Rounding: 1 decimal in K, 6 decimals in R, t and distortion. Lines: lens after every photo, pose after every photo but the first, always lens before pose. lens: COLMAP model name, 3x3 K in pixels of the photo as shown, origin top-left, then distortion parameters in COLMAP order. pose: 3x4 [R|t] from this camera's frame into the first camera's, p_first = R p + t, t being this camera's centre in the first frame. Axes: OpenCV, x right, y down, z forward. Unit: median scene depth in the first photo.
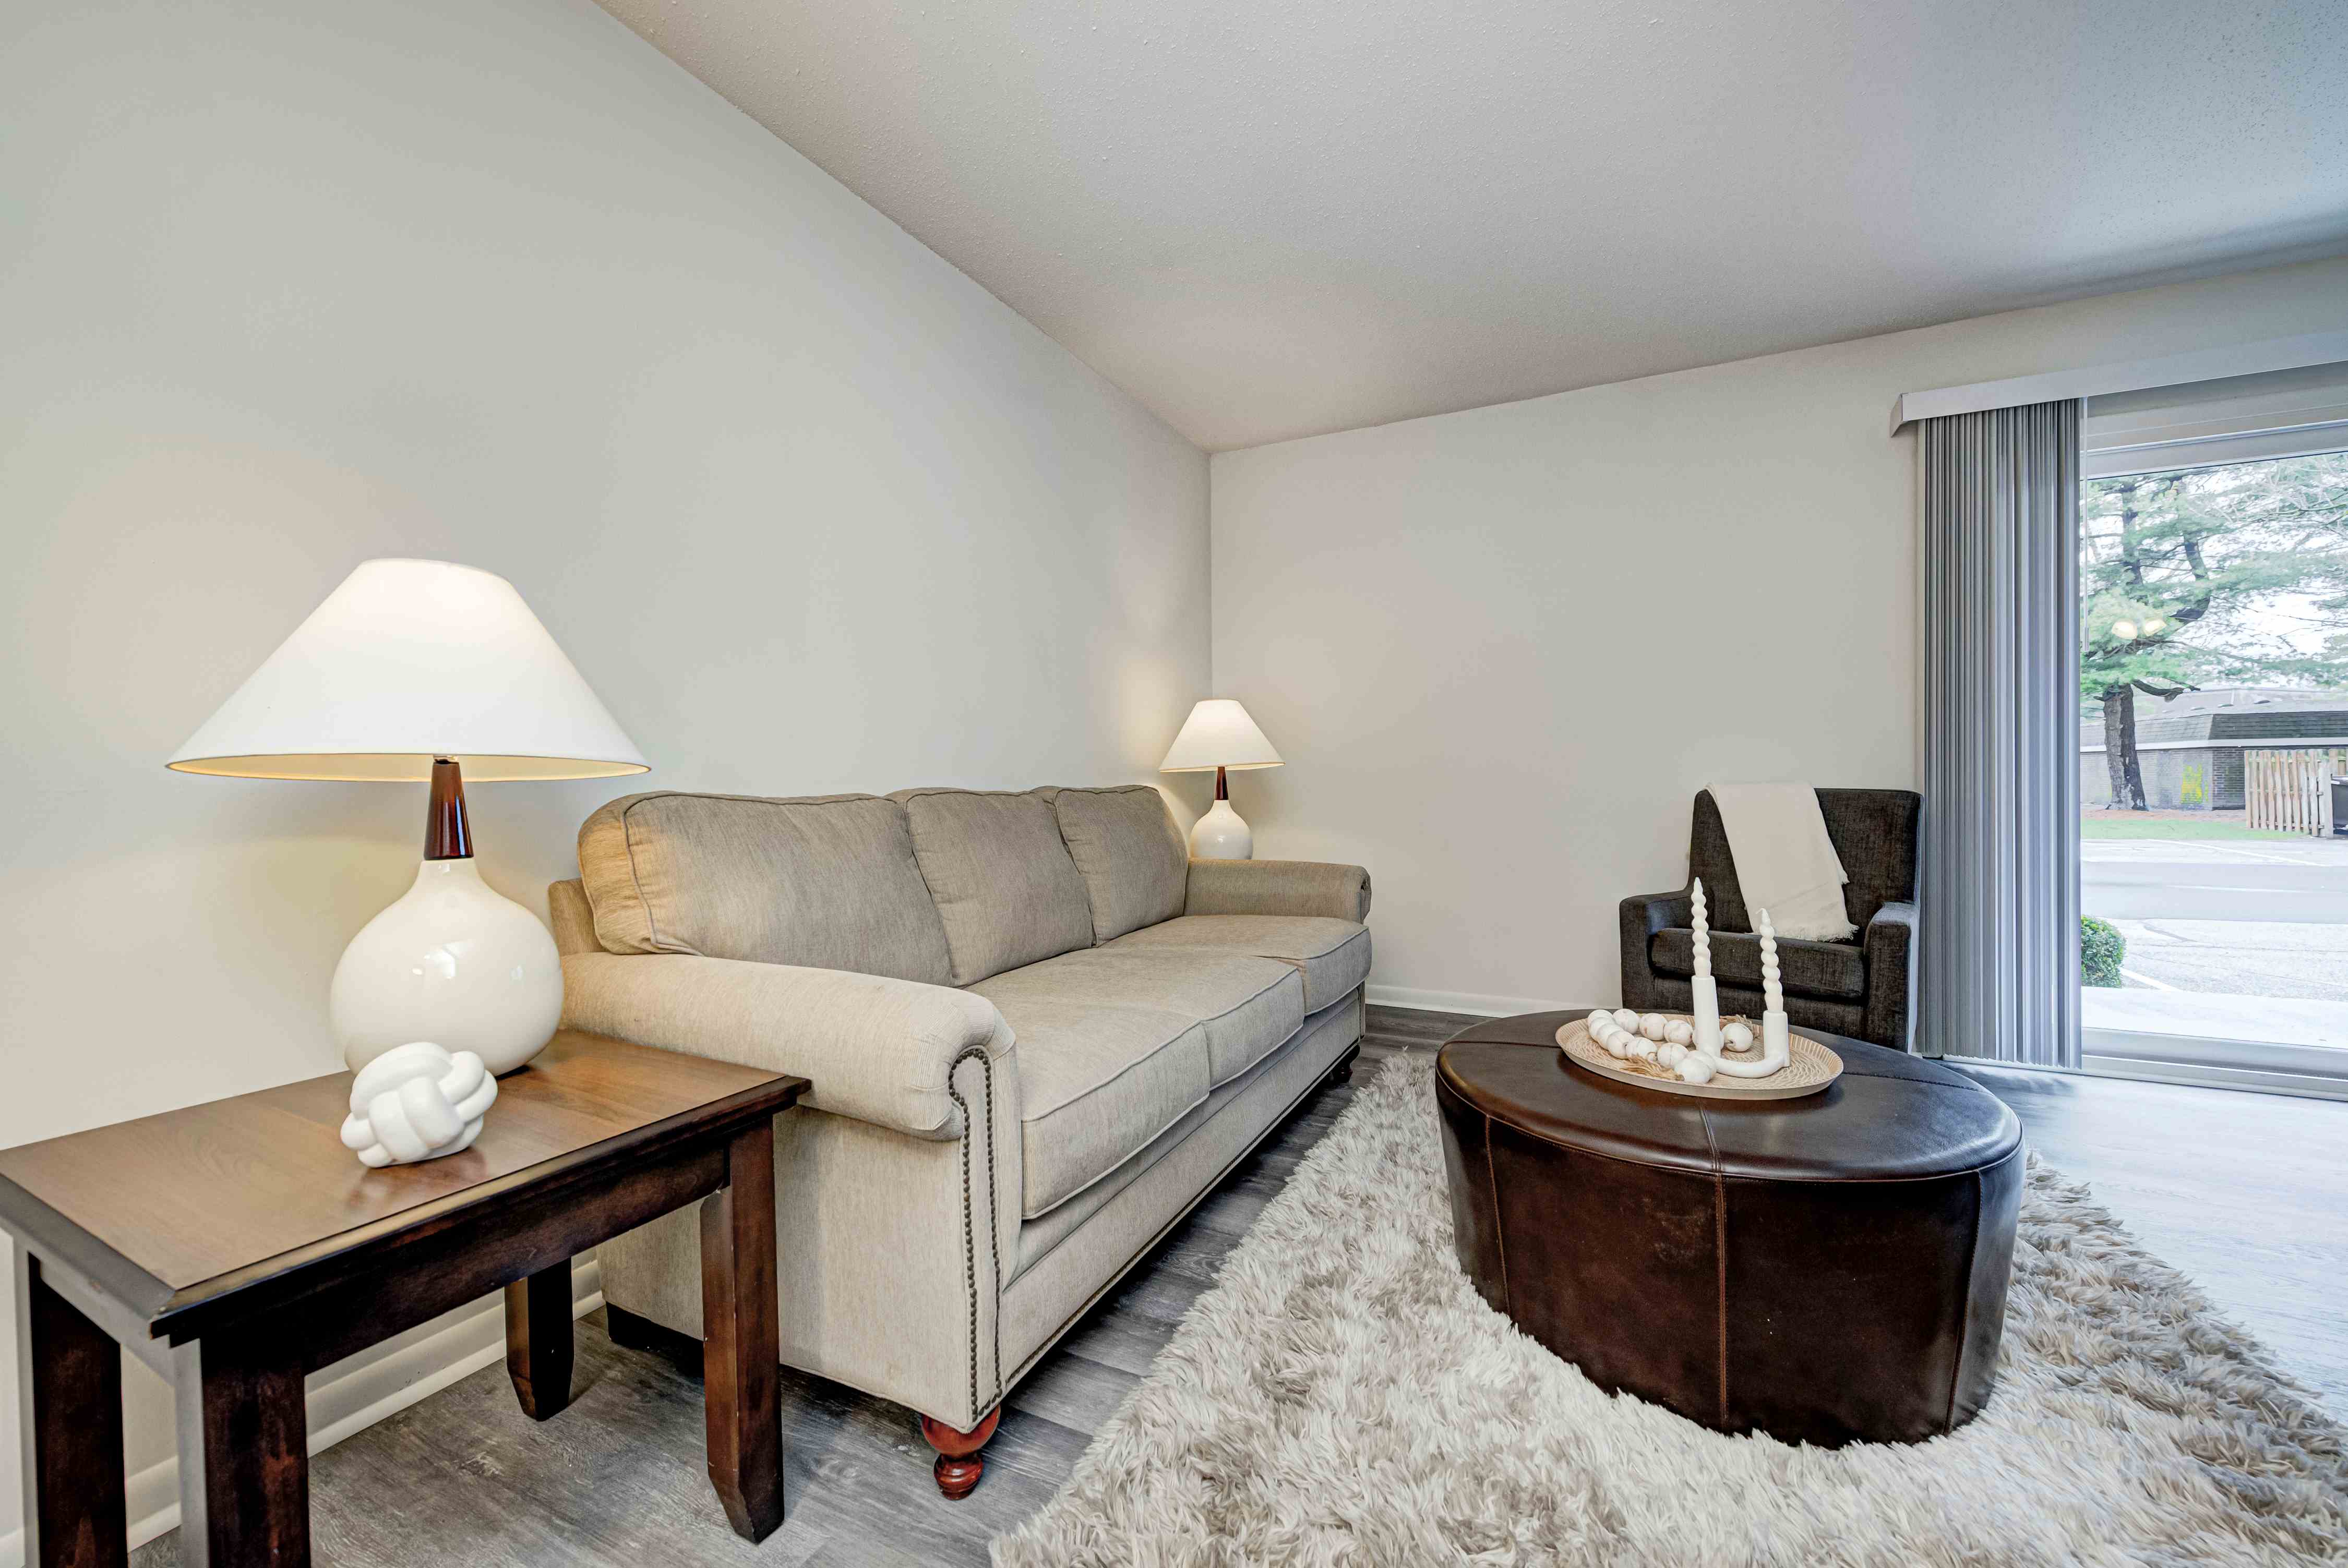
lens RADIAL K [[931.2, 0, 1173.6], [0, 931.2, 801.1], [0, 0, 1]] dist [-0.000339, -0.000154]
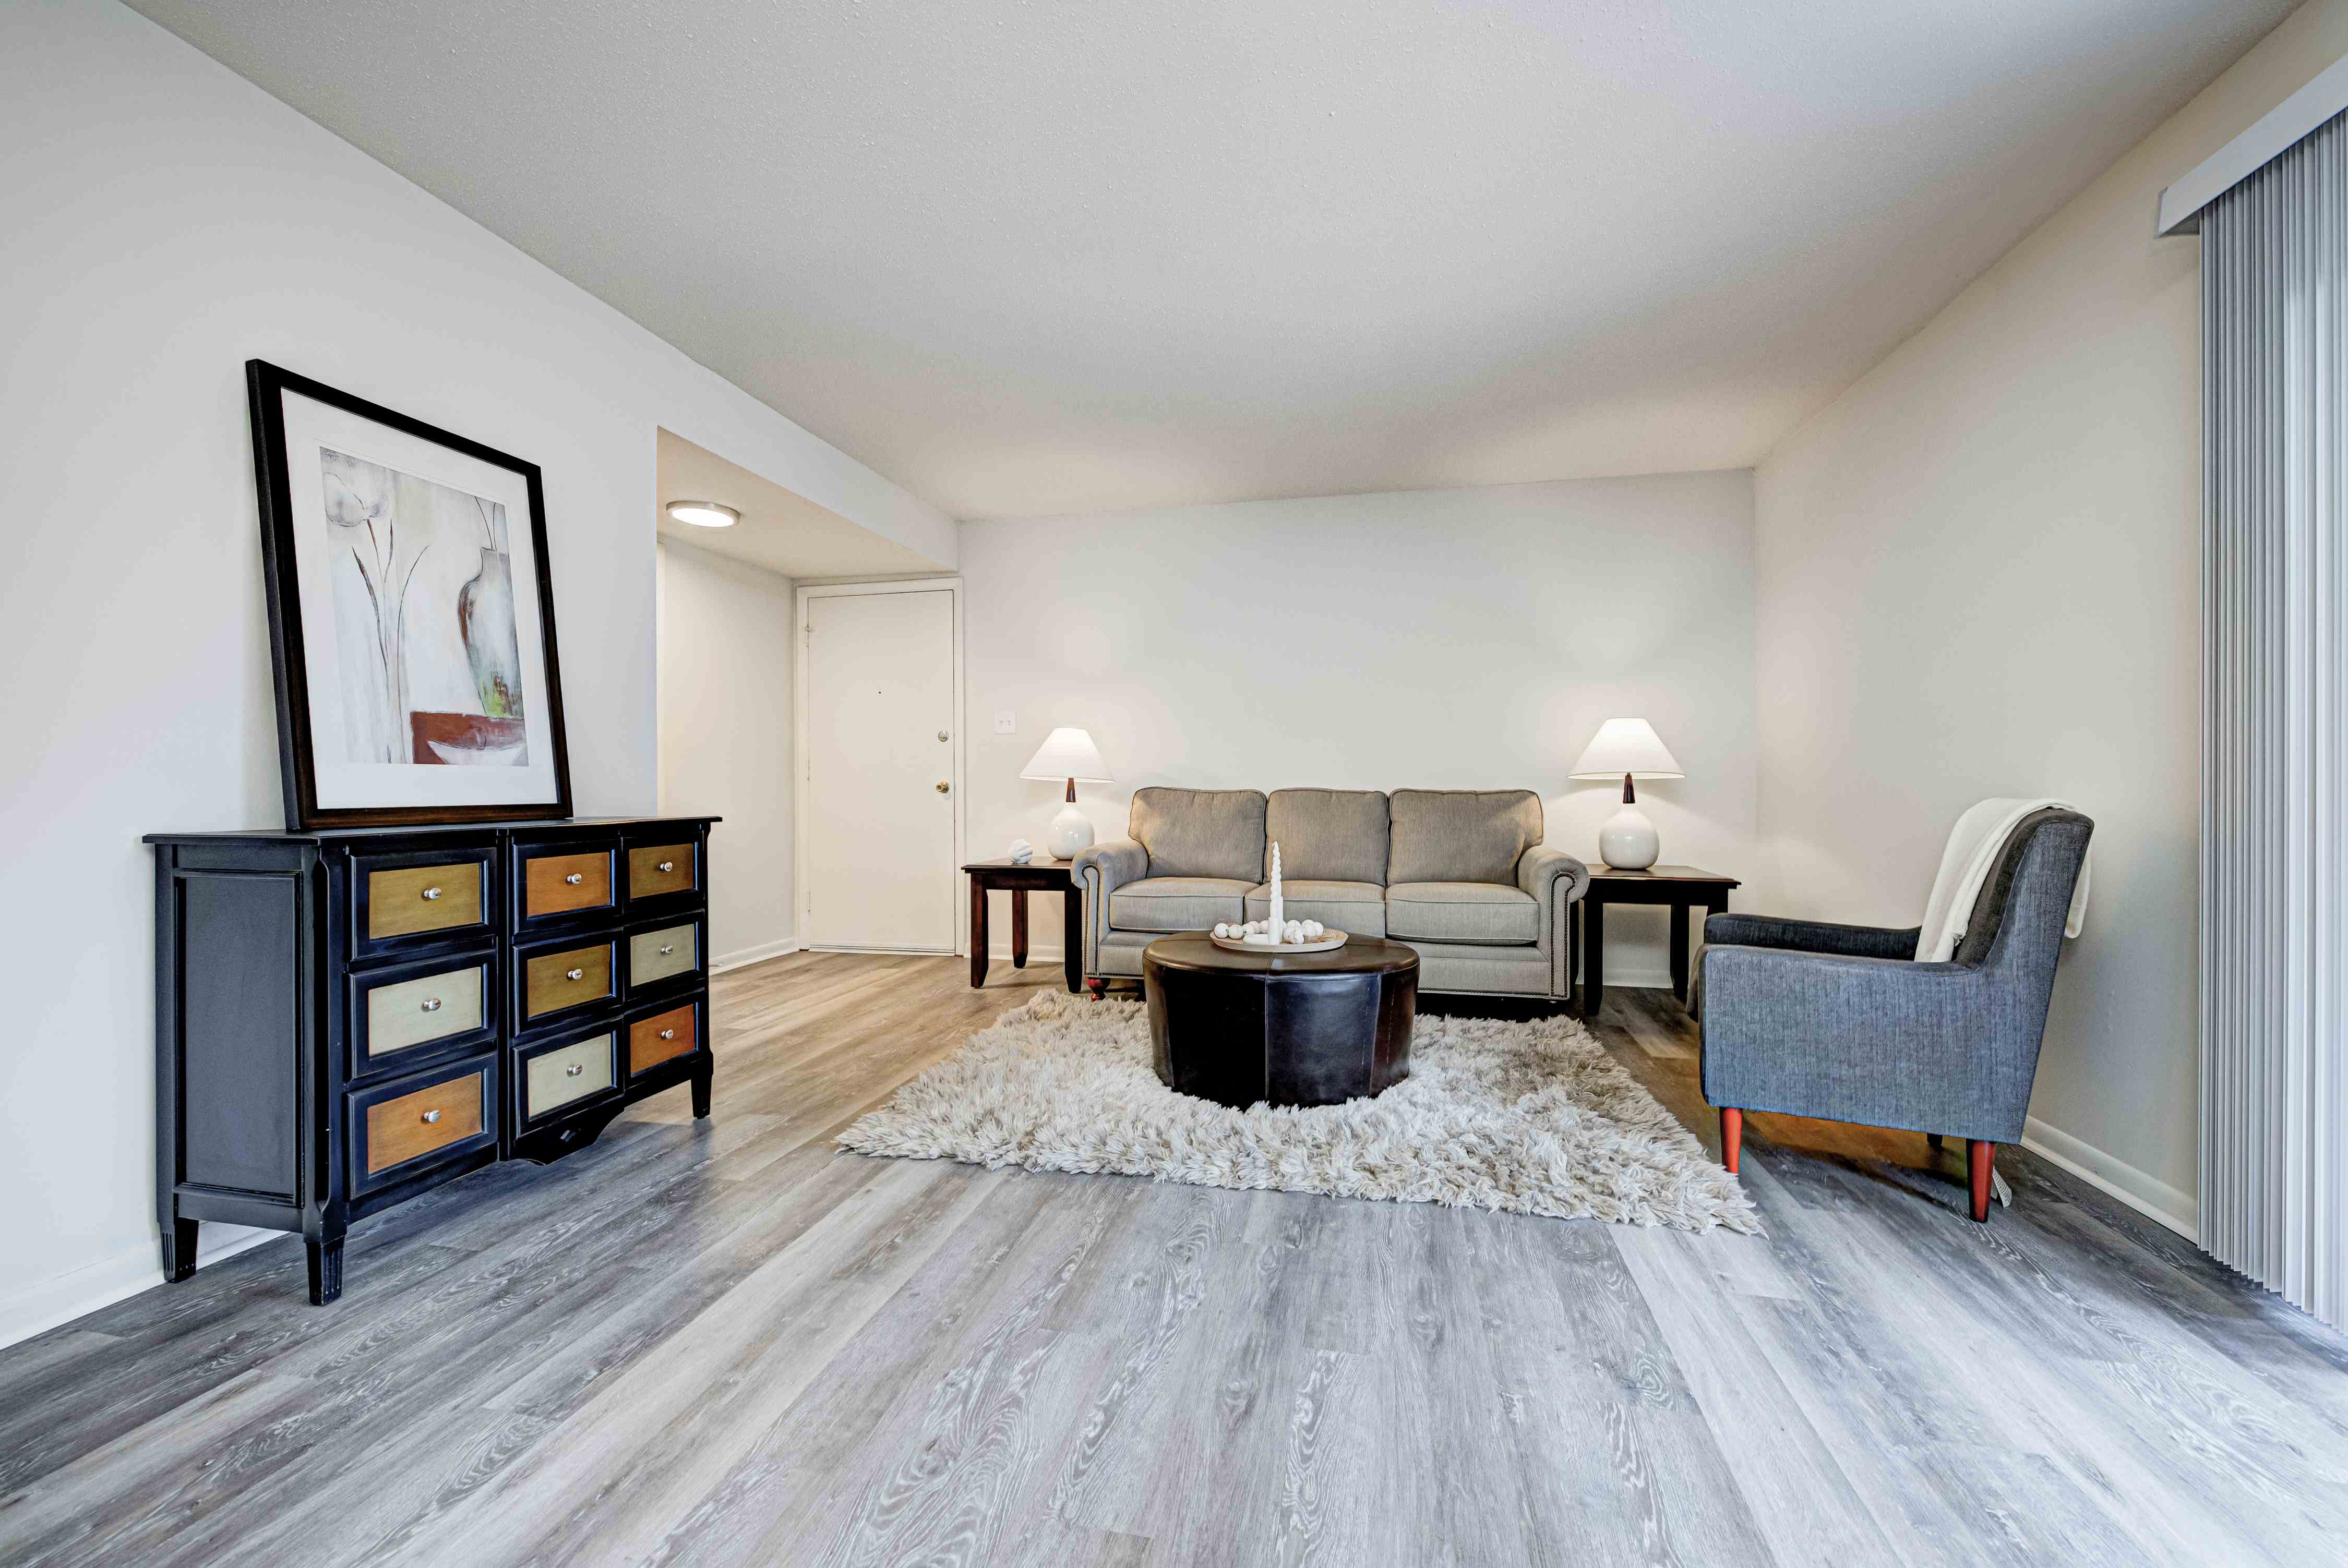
lens RADIAL K [[934.5, 0, 1174.0], [0, 934.5, 784.0], [0, 0, 1]] dist [-0.000914, -0.000190]
pose [[0.239844, 0.009867, -0.970761, 1.418163], [-0.028097, 0.999600, 0.003219, -0.017931], [0.970405, 0.026504, 0.240025, 0.222160]]
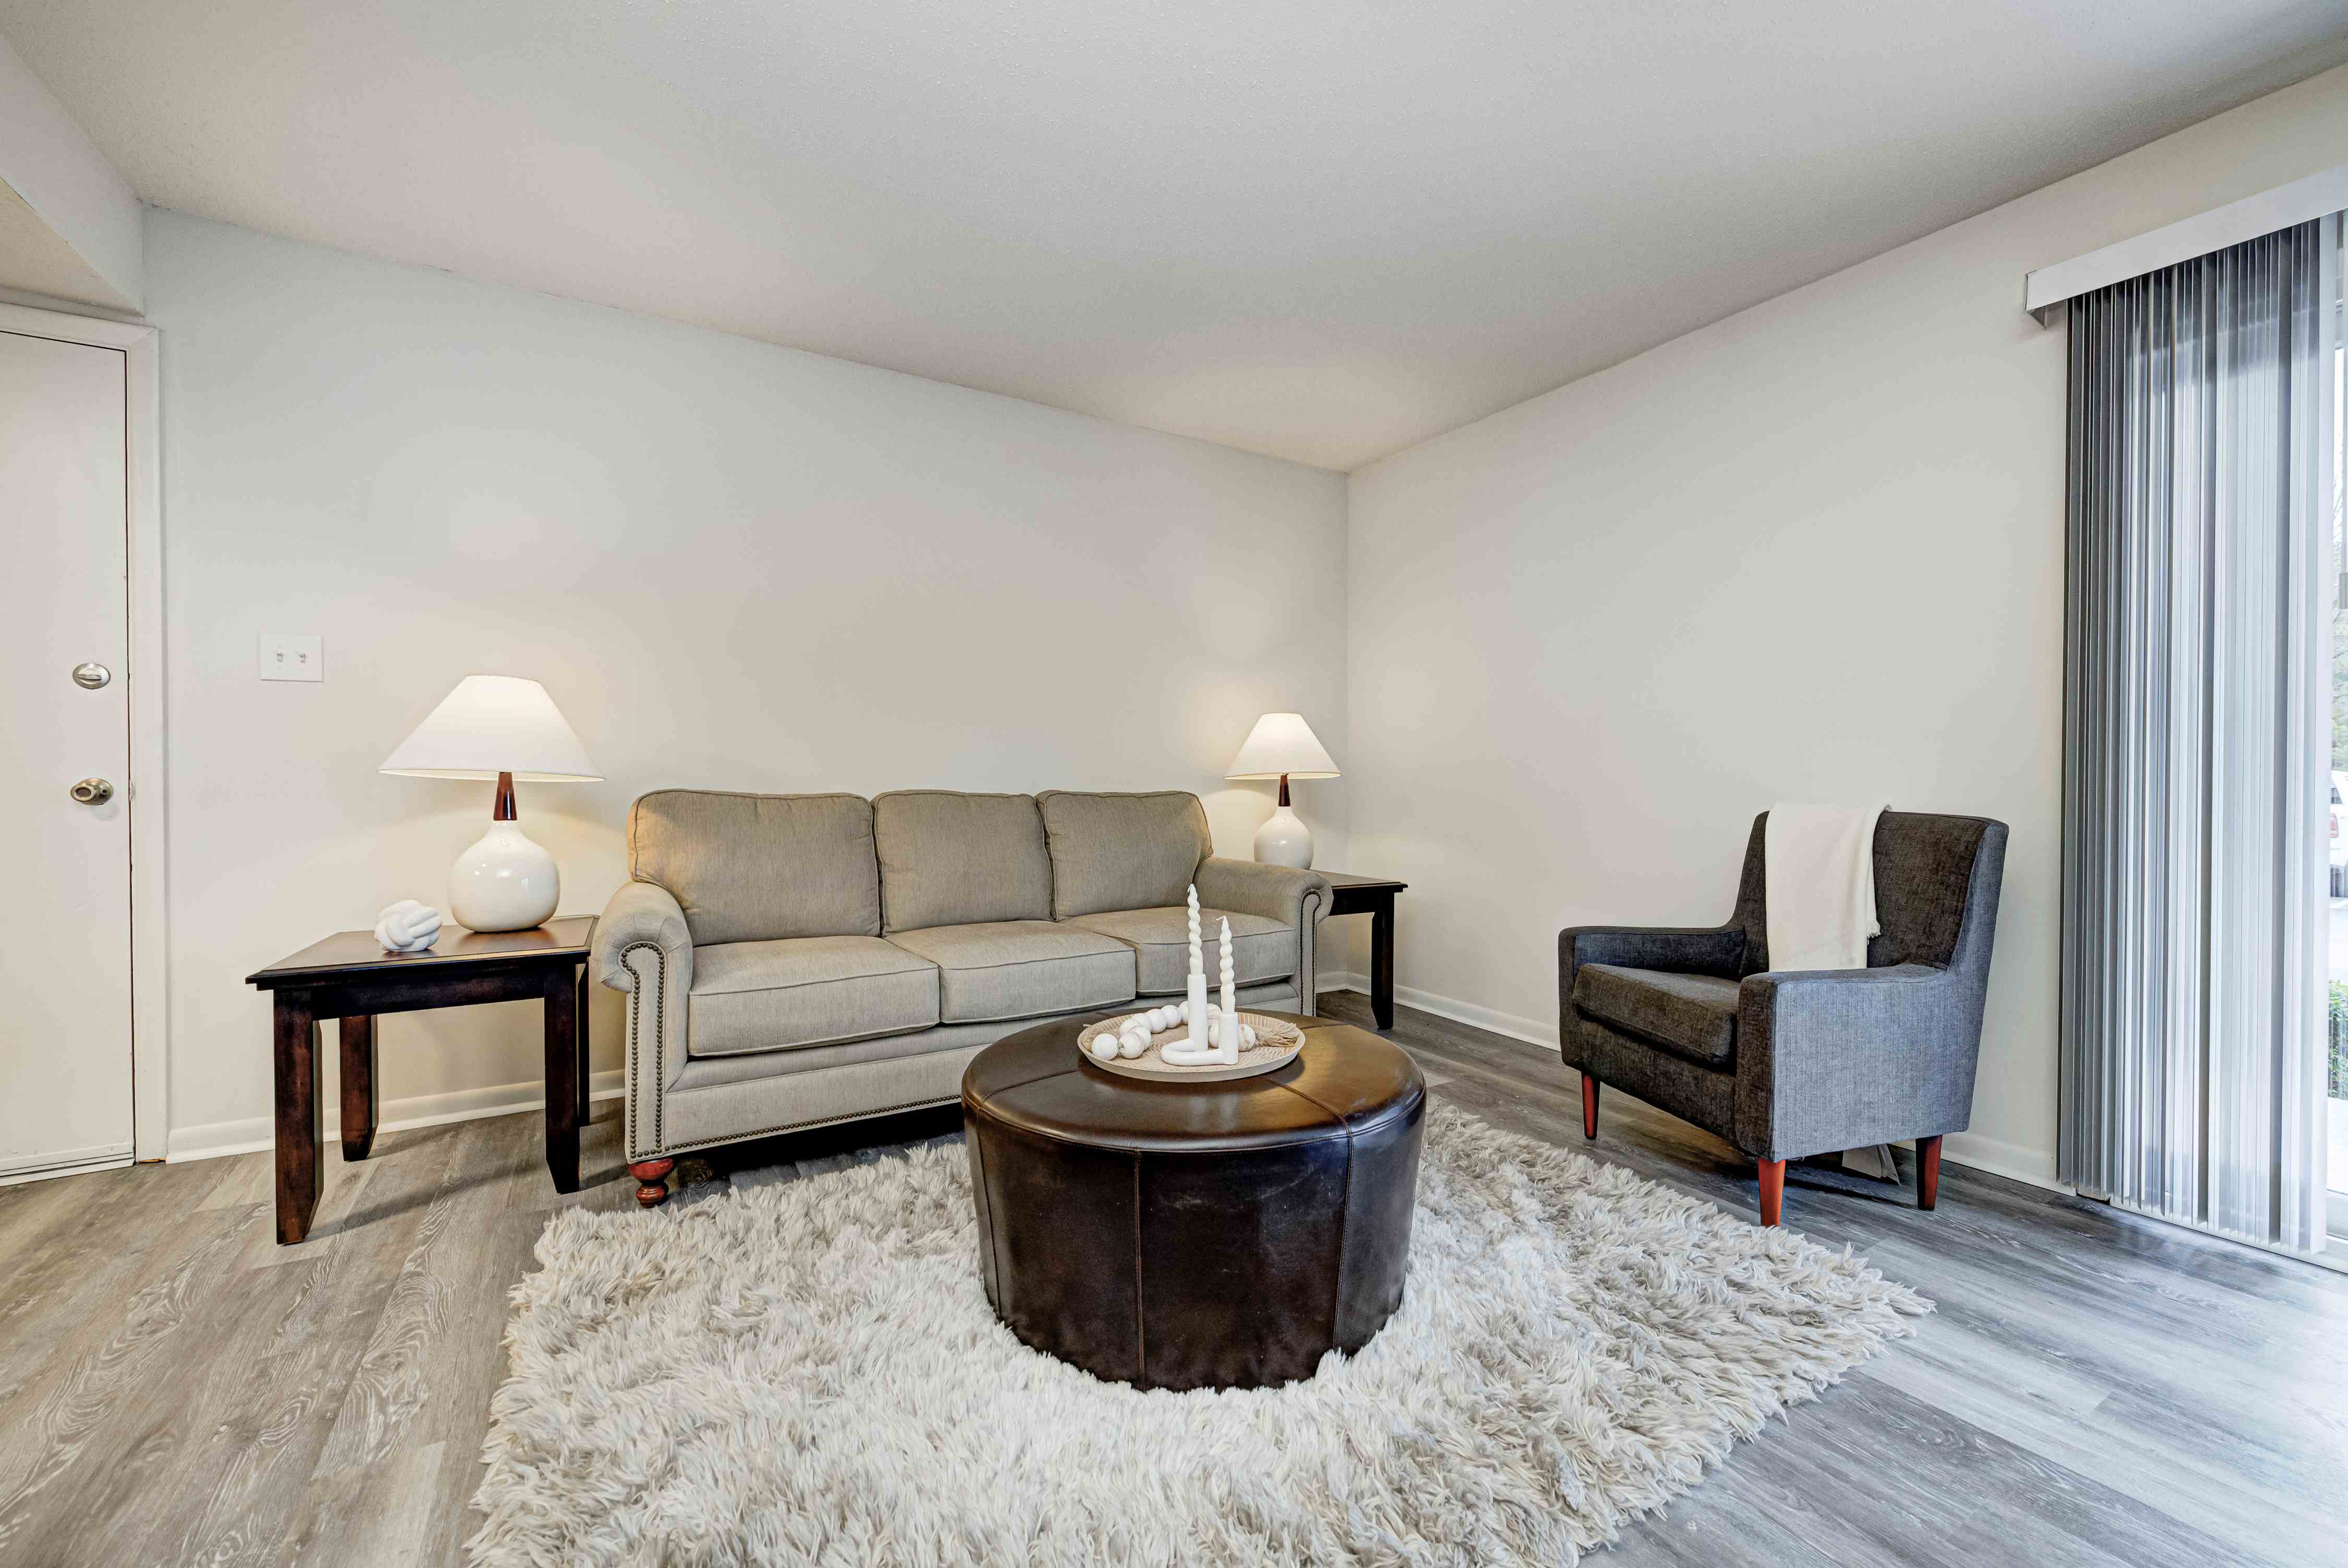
lens RADIAL K [[934.5, 0, 1174.0], [0, 934.5, 784.0], [0, 0, 1]] dist [-0.000914, -0.000190]
pose [[0.843410, 0.011943, -0.537137, 0.704919], [-0.023998, 0.999593, -0.015456, -0.009315], [0.536734, 0.025926, 0.843353, 0.031334]]
